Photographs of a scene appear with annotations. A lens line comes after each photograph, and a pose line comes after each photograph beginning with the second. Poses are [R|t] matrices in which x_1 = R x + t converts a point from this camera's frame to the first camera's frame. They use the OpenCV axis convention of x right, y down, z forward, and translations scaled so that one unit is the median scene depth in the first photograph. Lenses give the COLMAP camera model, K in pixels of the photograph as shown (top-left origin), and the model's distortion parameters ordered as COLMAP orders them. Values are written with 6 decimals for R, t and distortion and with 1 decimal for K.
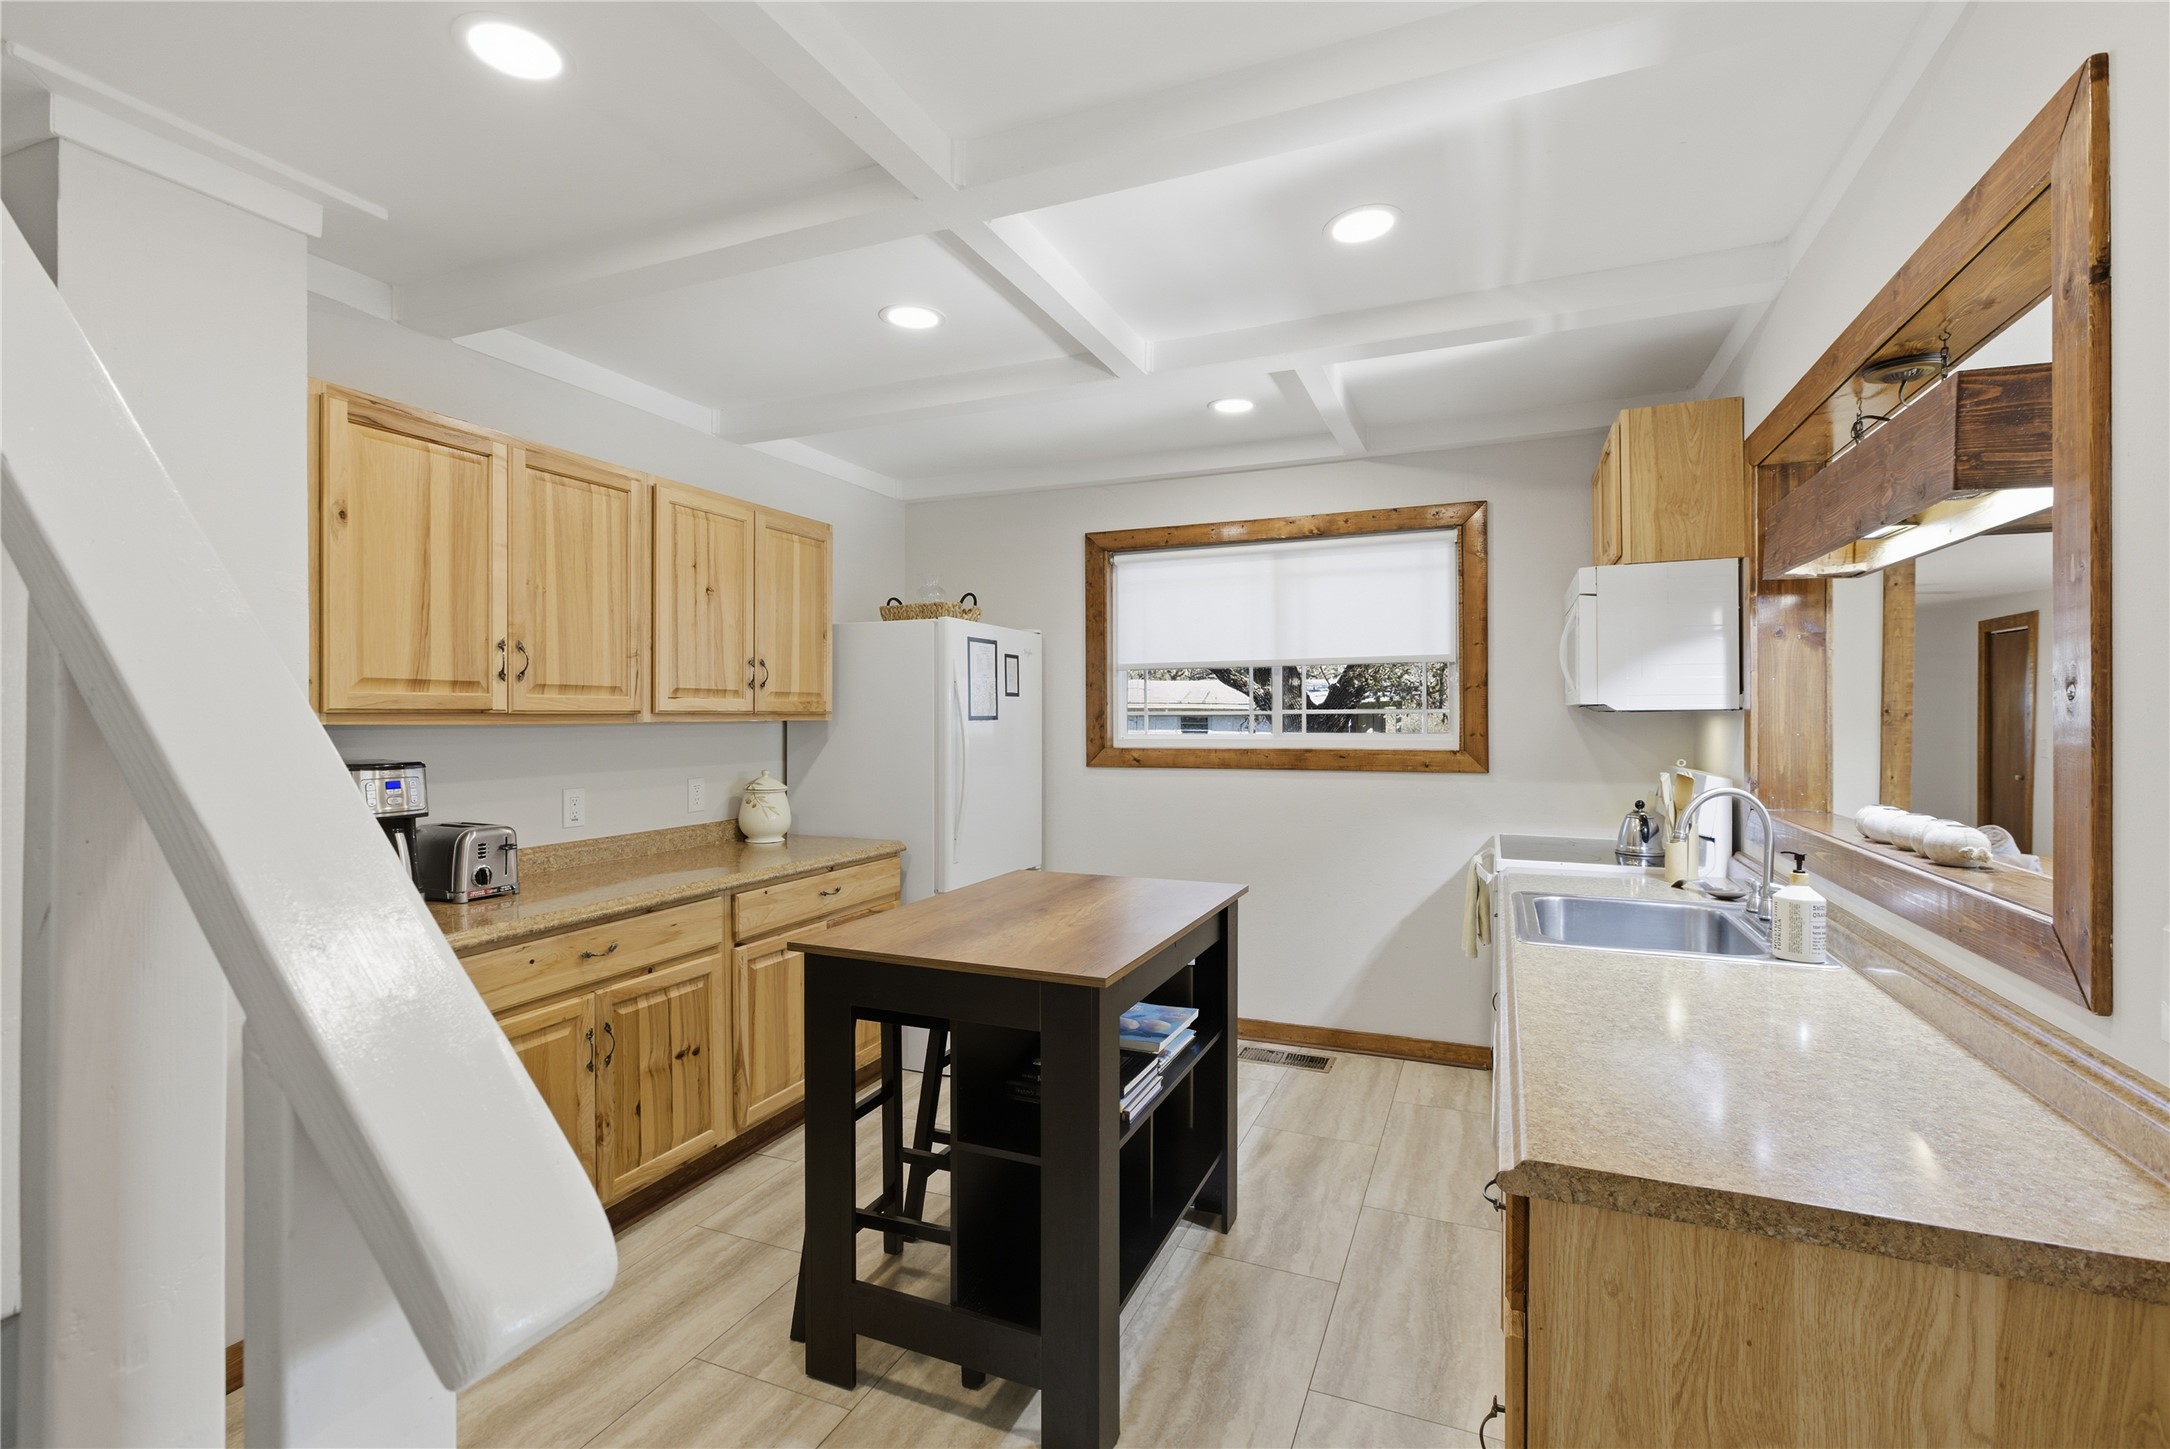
lens RADIAL K [[976.1, 0, 1087.6], [0, 976.1, 716.2], [0, 0, 1]] dist [-0.001674, 0.001412]
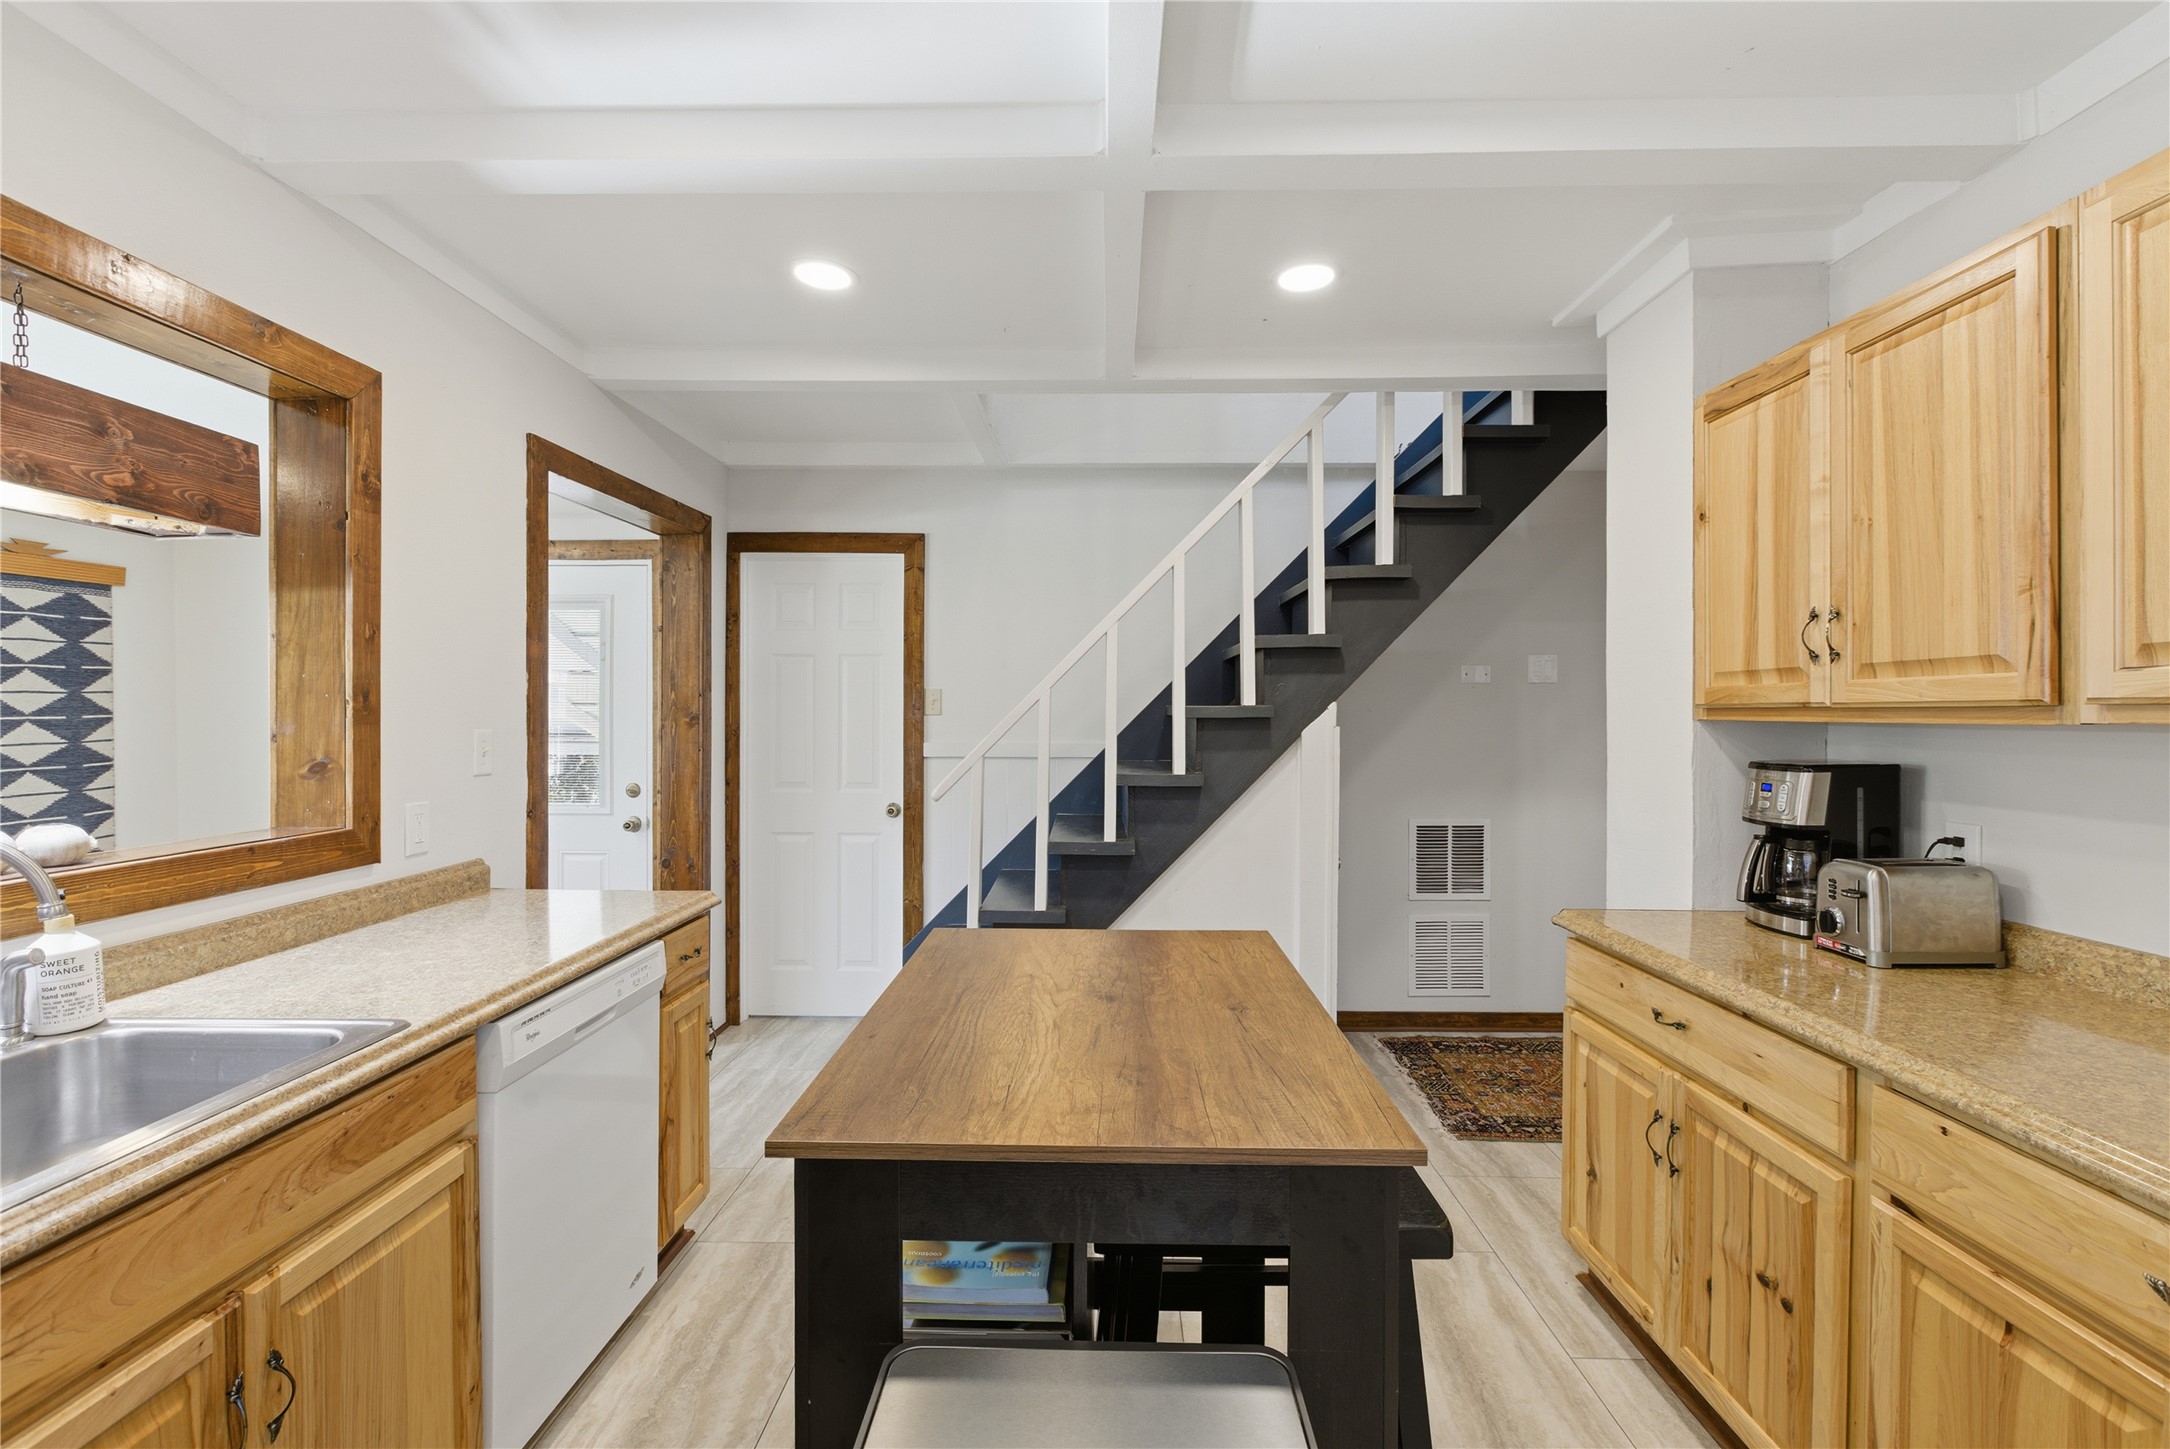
lens RADIAL K [[995.7, 0, 1086.7], [0, 995.7, 706.2], [0, 0, 1]] dist [-0.018980, 0.012402]
pose [[-0.927006, 0.000019, -0.375045, 0.198142], [0.001238, 0.999995, -0.003010, -0.001839], [0.375043, -0.003254, -0.927002, 1.447521]]
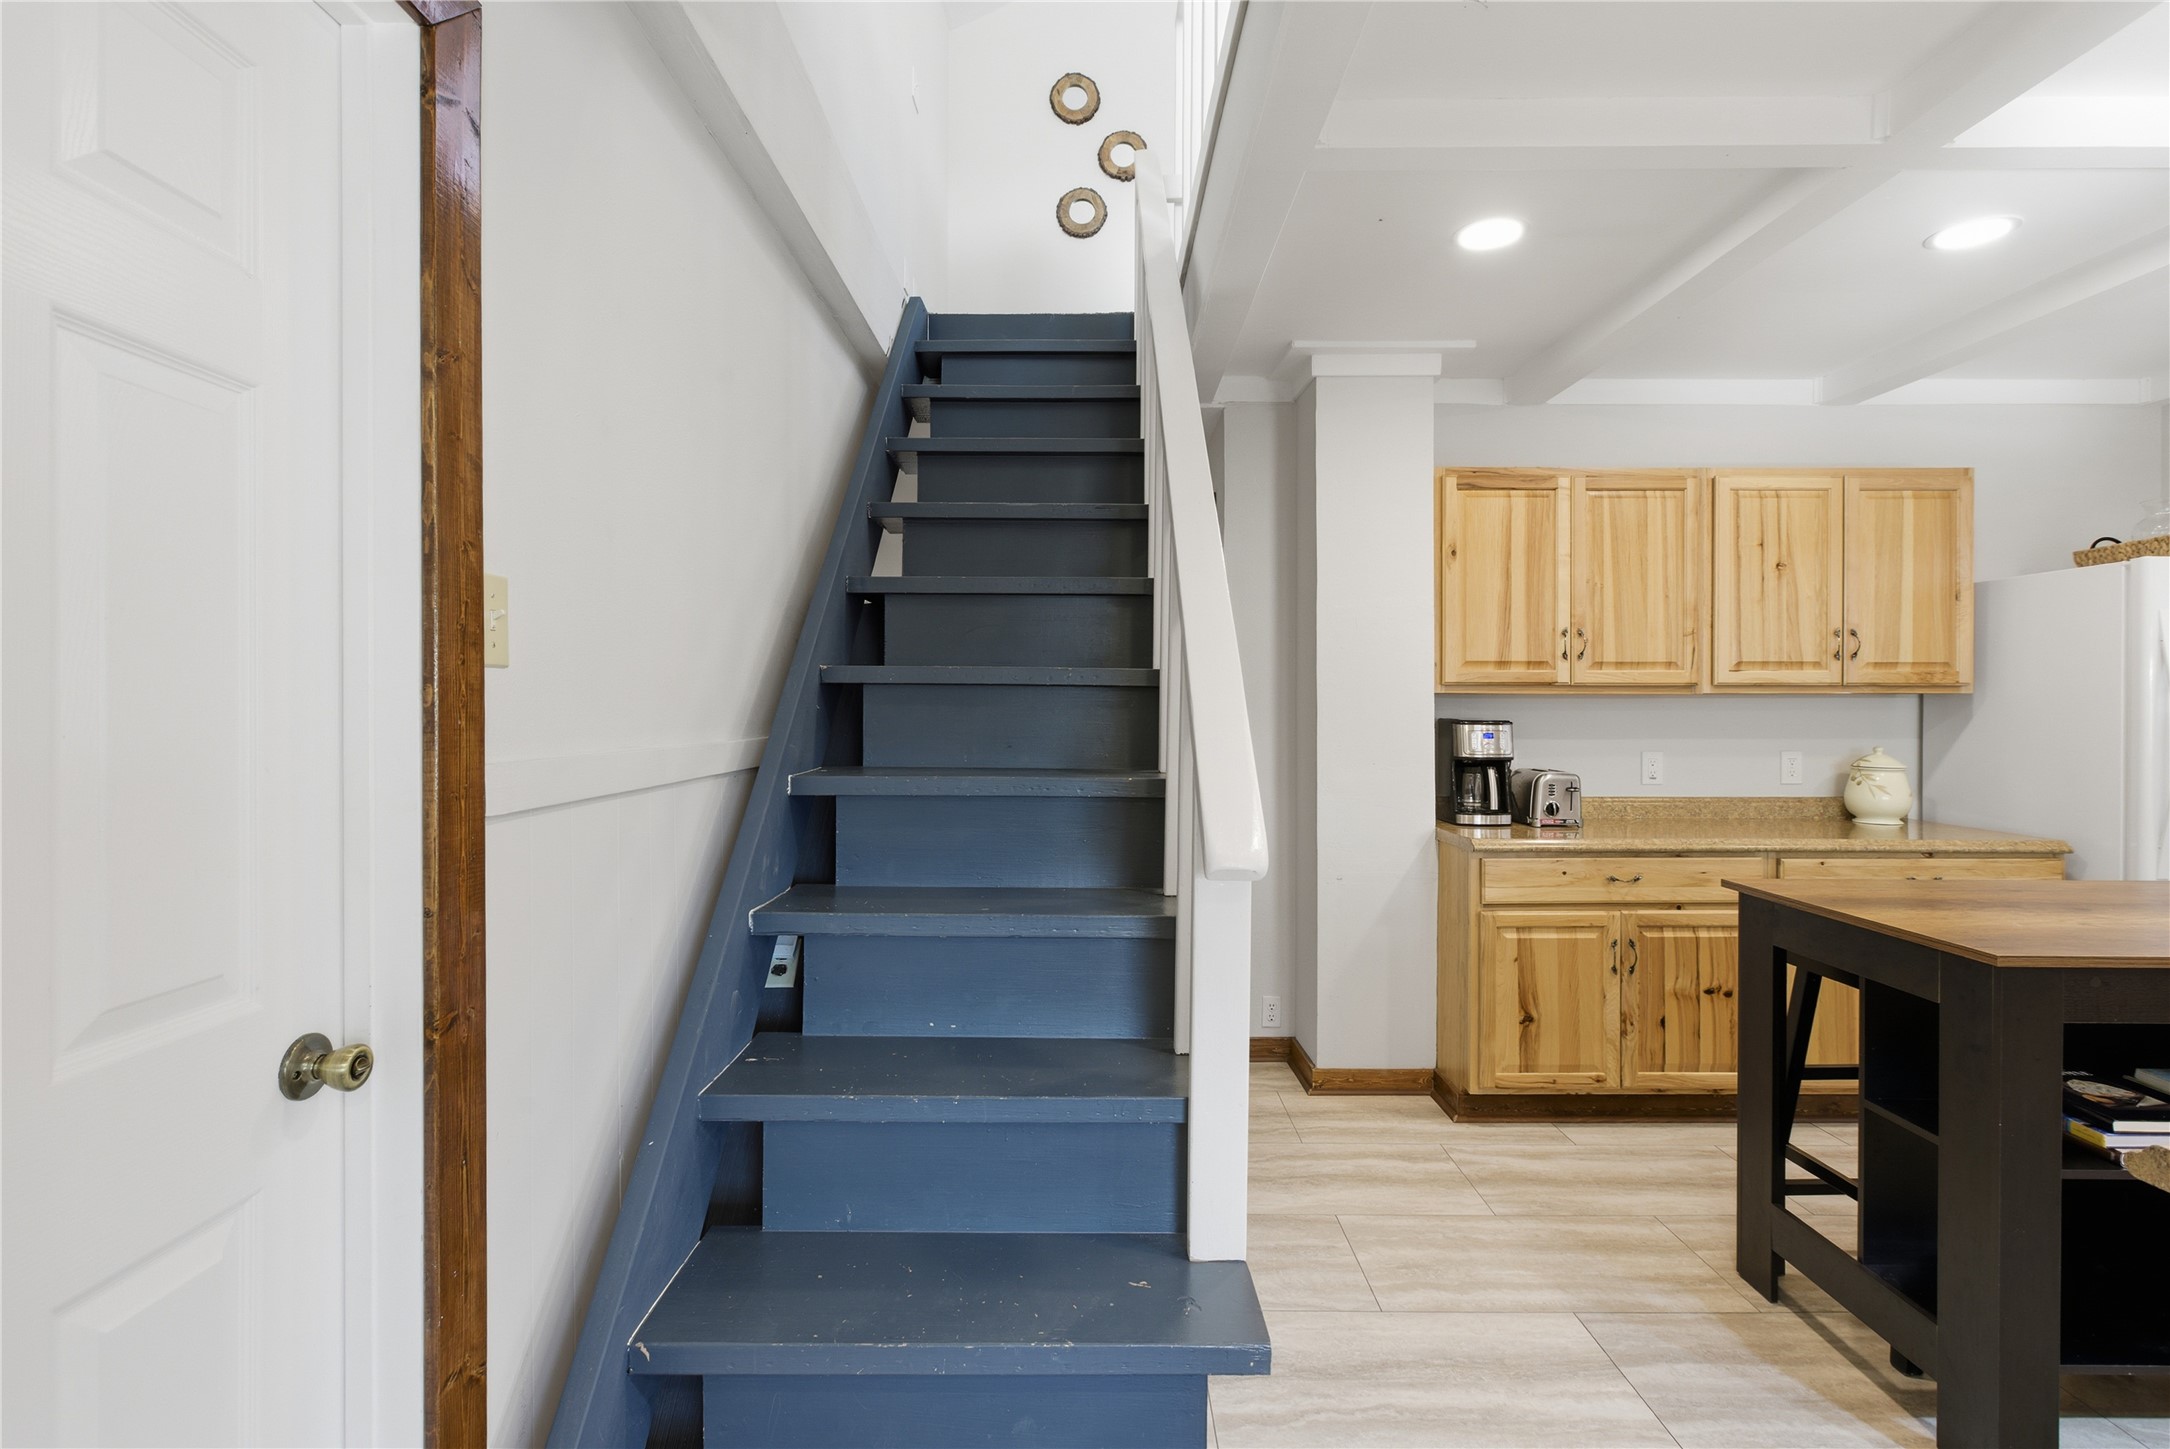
lens RADIAL K [[995.7, 0, 1086.7], [0, 995.7, 706.2], [0, 0, 1]] dist [-0.018980, 0.012402]
pose [[0.384864, -0.000197, -0.922973, 0.359105], [-0.002179, 0.999997, -0.001122, 0.026938], [0.922971, 0.002443, 0.384863, -0.090097]]
